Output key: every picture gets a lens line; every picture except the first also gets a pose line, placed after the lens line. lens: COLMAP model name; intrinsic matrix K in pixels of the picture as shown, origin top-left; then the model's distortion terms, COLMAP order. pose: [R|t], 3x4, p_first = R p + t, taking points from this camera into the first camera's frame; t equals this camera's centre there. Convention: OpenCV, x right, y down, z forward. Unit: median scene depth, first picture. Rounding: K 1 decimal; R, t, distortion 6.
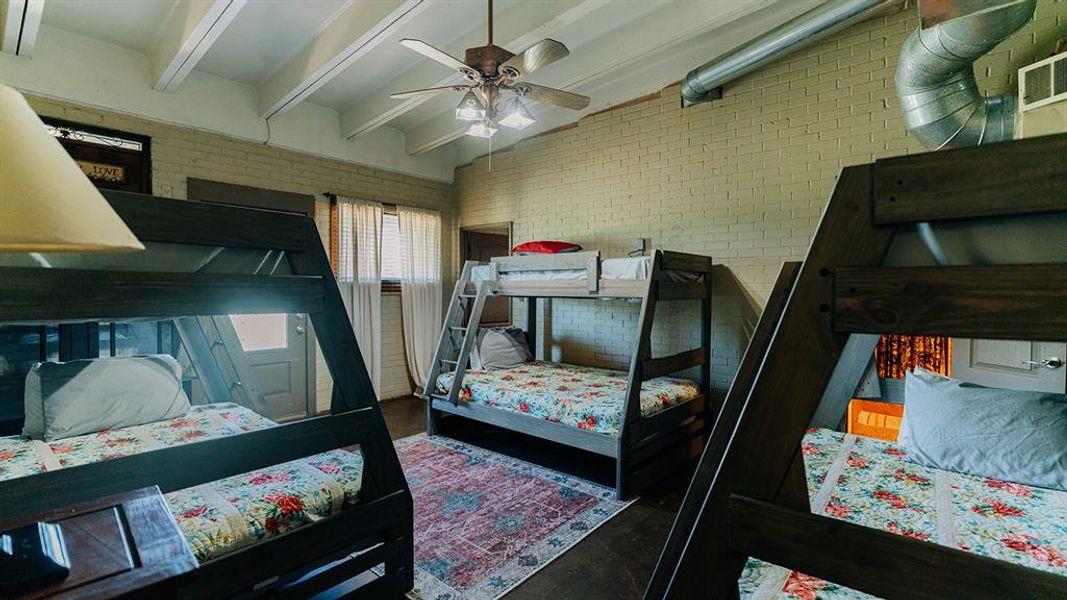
lens RADIAL K [[482.0, 0, 534.1], [0, 482.0, 302.0], [0, 0, 1]] dist [-0.012923, 0.004032]
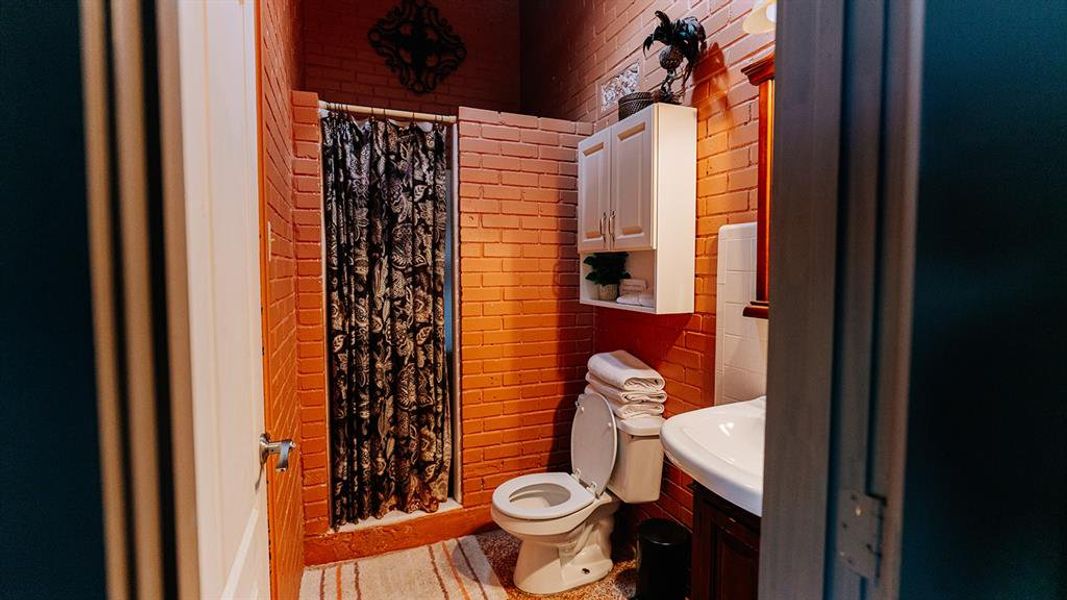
lens RADIAL K [[482.0, 0, 534.2], [0, 482.0, 298.5], [0, 0, 1]] dist [-0.012923, 0.004032]
pose [[0.451708, -0.052450, 0.890623, 0.440155], [0.022775, 0.998623, 0.047259, -0.019174], [-0.891875, -0.001063, 0.452281, 0.670125]]
